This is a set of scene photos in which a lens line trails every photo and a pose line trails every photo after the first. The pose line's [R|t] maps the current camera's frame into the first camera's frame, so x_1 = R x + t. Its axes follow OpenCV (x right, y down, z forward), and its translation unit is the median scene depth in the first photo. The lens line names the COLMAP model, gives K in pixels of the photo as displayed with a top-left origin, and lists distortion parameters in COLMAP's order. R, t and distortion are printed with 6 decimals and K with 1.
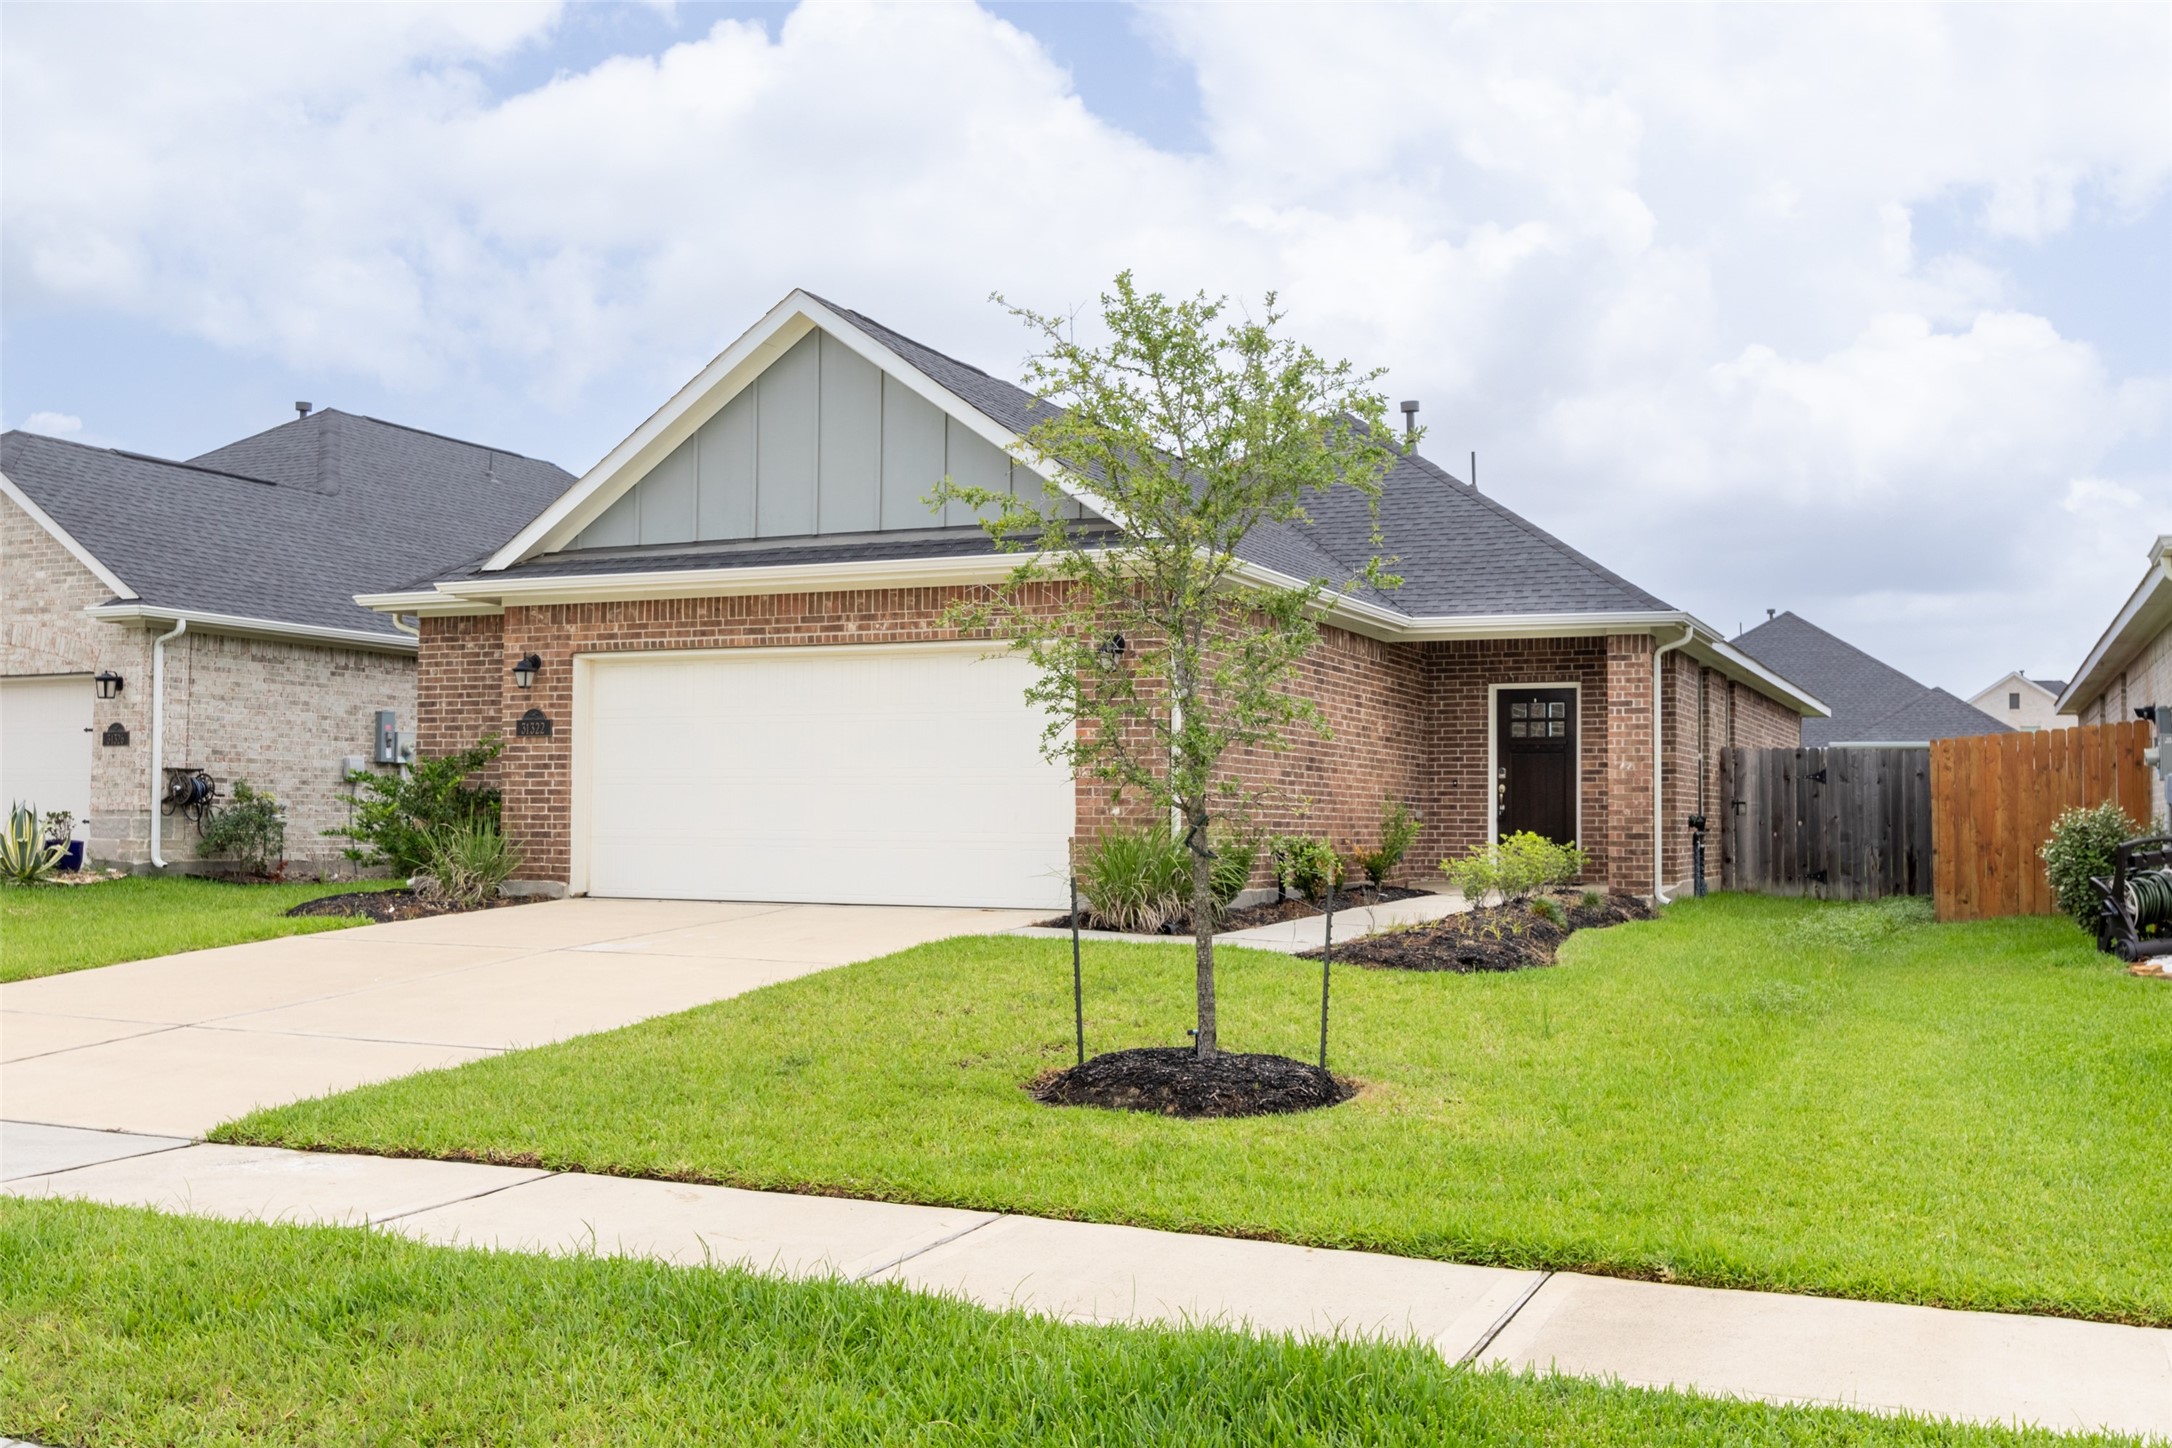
lens RADIAL K [[2276.9, 0, 1079.1], [0, 2276.9, 704.5], [0, 0, 1]] dist [0.020267, 0.000000]
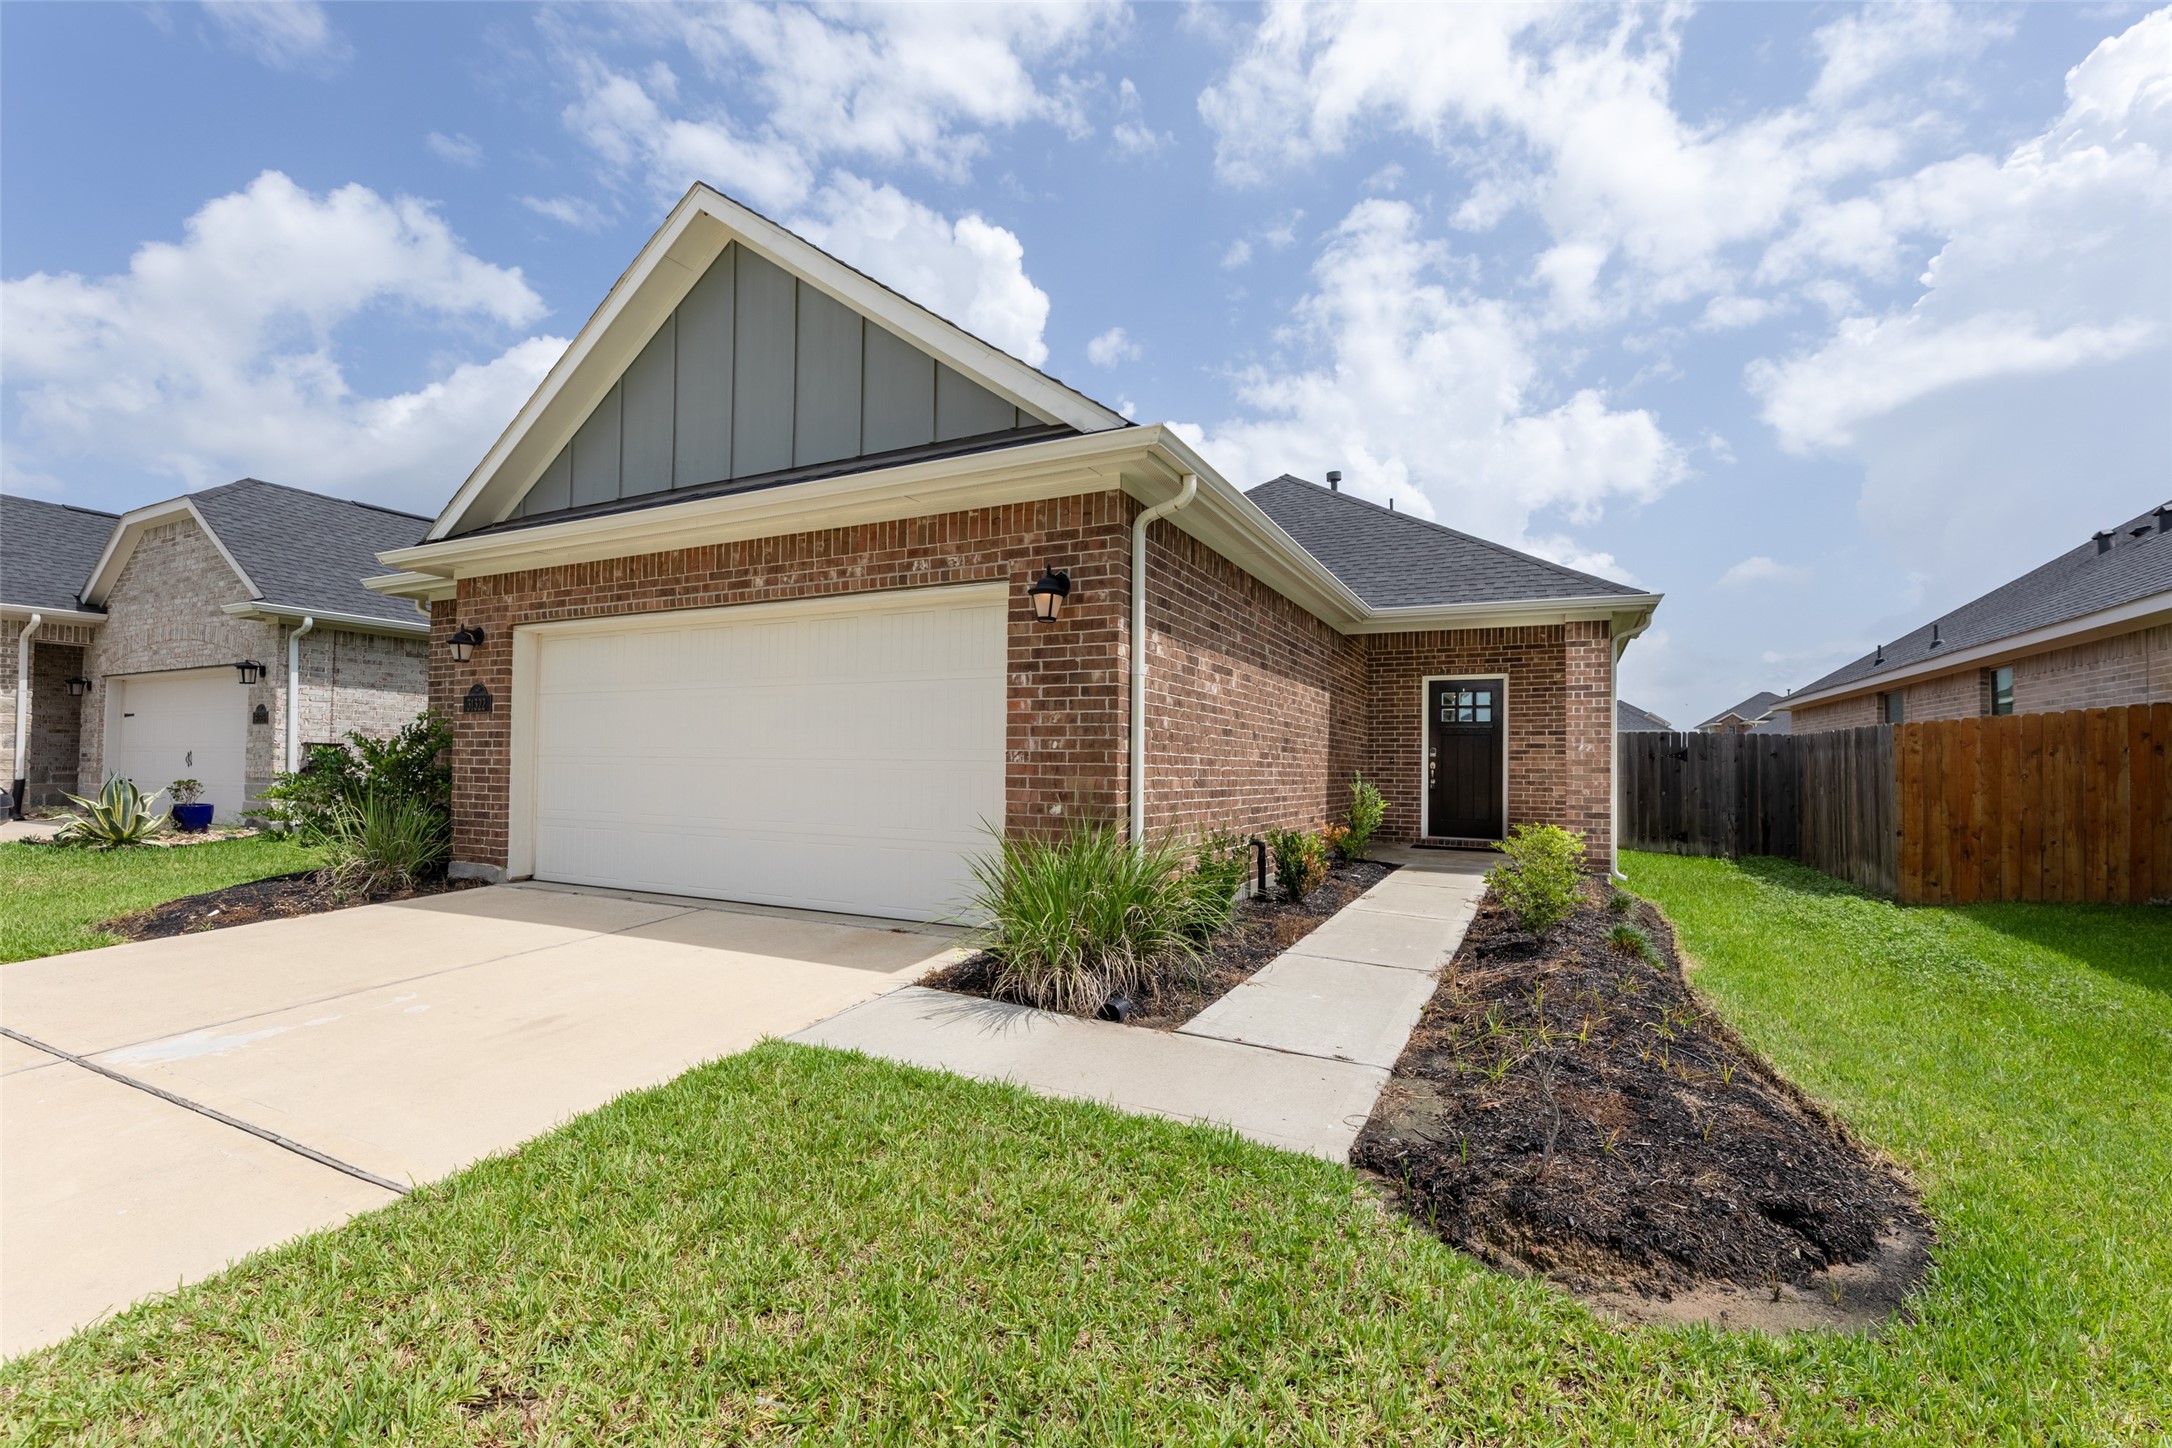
lens RADIAL K [[943.8, 0, 1089.9], [0, 943.8, 725.5], [0, 0, 1]] dist [0.009556, -0.001766]
pose [[0.999123, 0.003740, -0.041711, 0.032590], [-0.003311, 0.999941, 0.010343, 0.013242], [0.041748, -0.010196, 0.999076, 0.565472]]
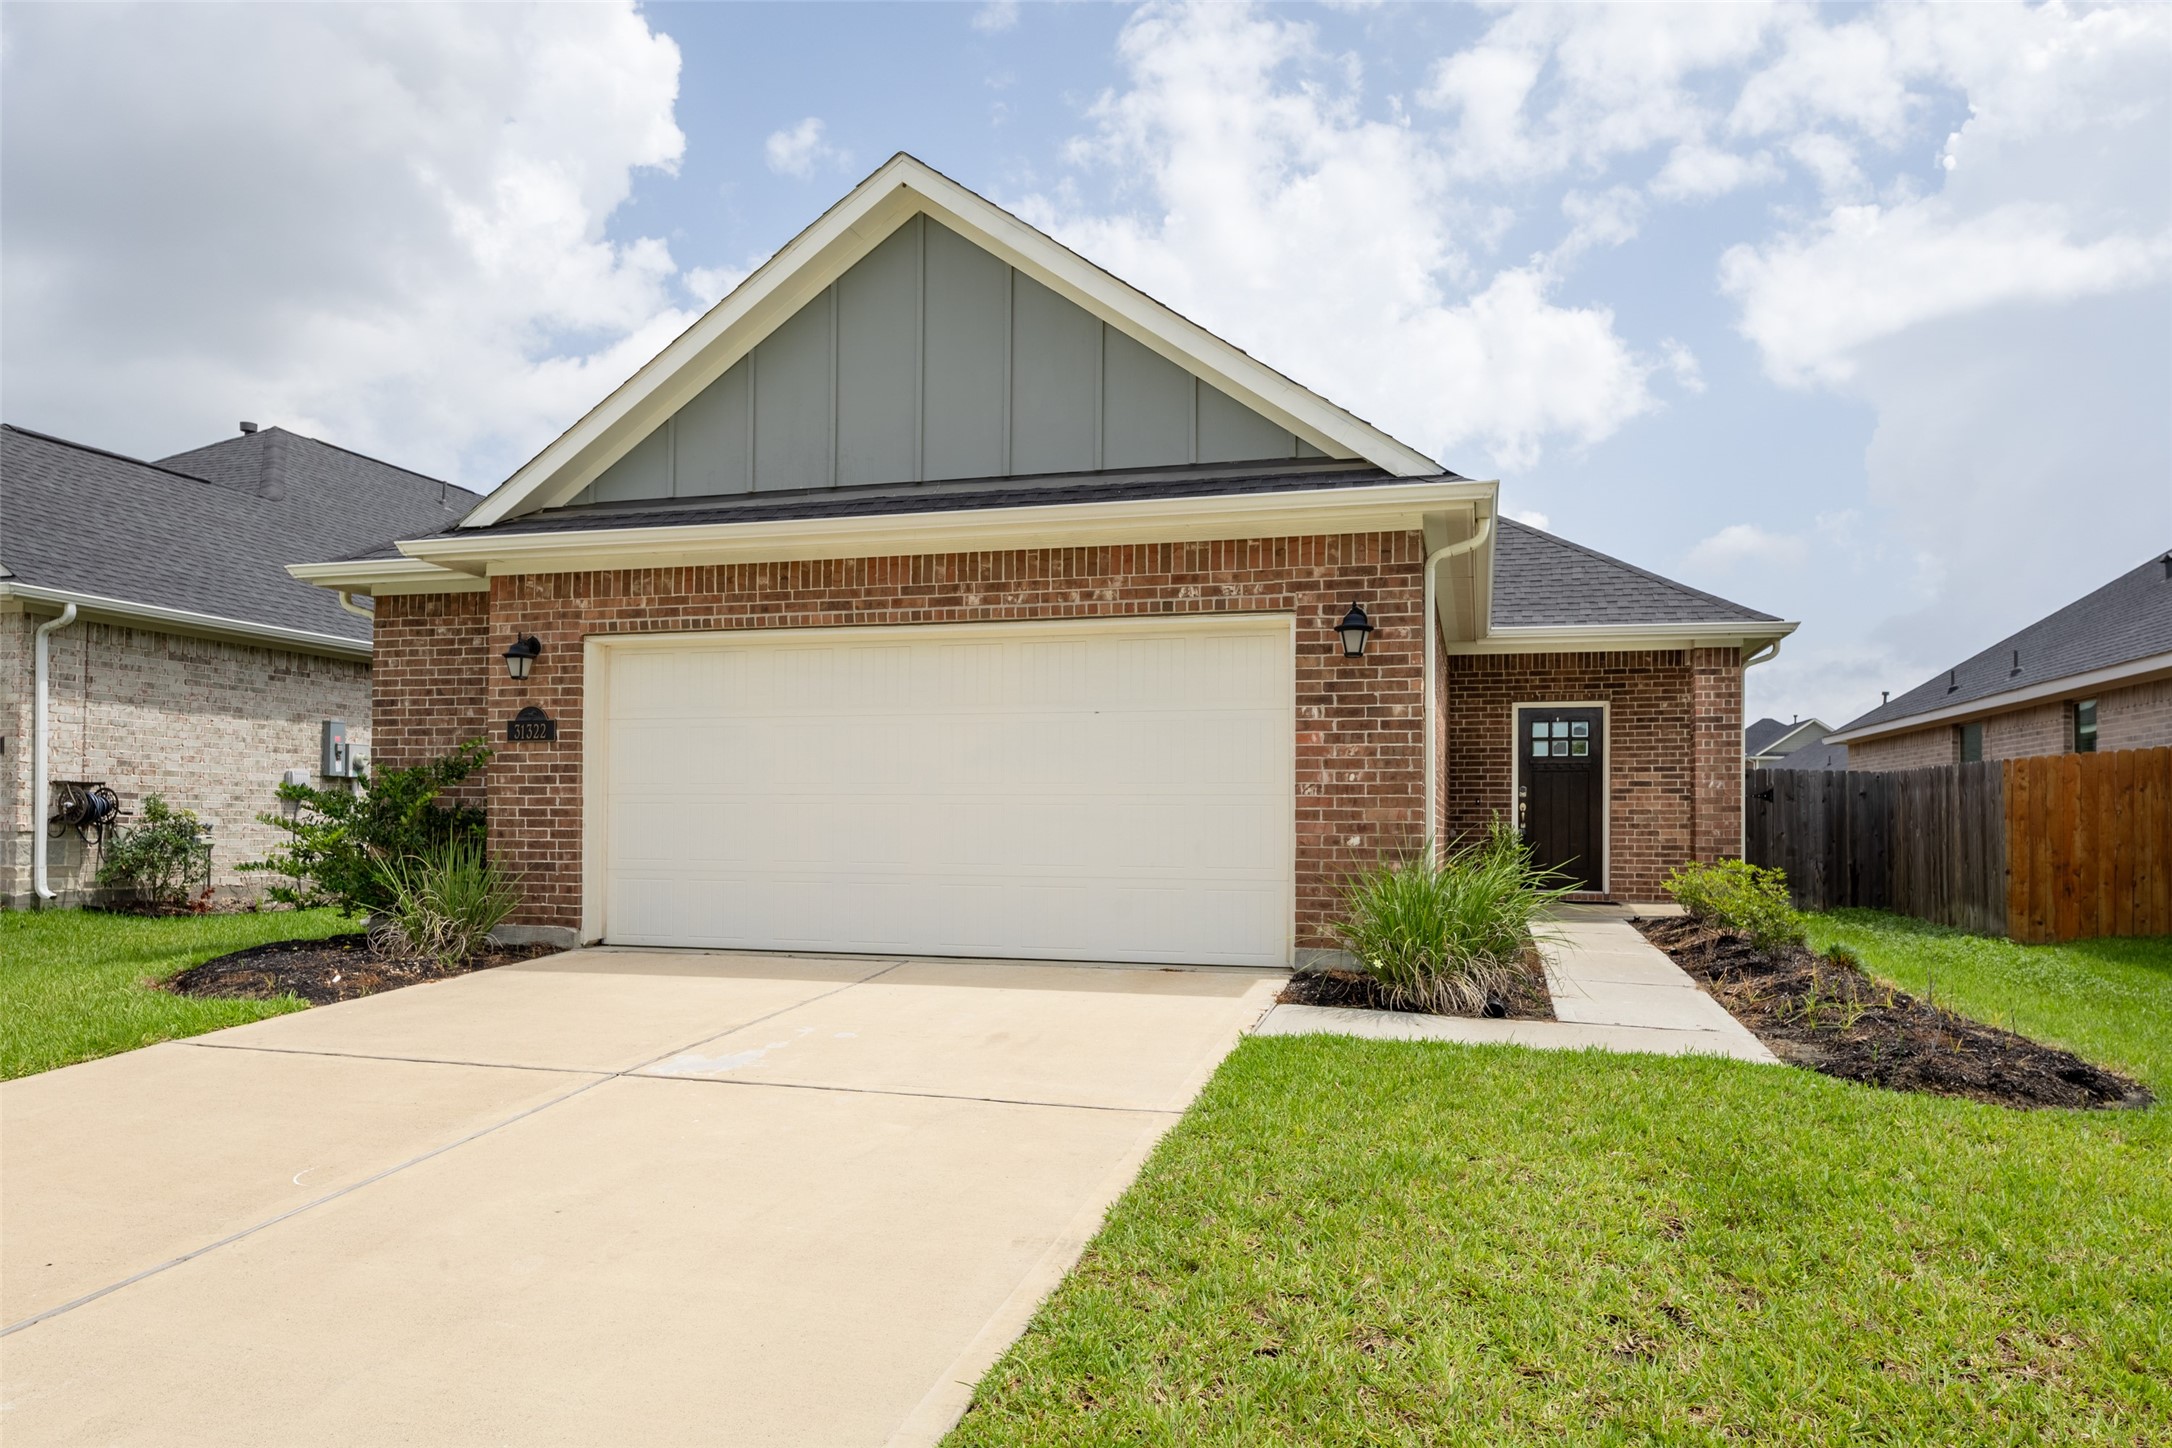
lens RADIAL K [[1489.8, 0, 1078.1], [0, 1489.8, 791.9], [0, 0, 1]] dist [0.013199, -0.003963]
pose [[0.987105, 0.002686, 0.160049, -0.125604], [-0.007549, 0.999528, 0.029789, 0.013450], [-0.159893, -0.030613, 0.986660, 0.428799]]
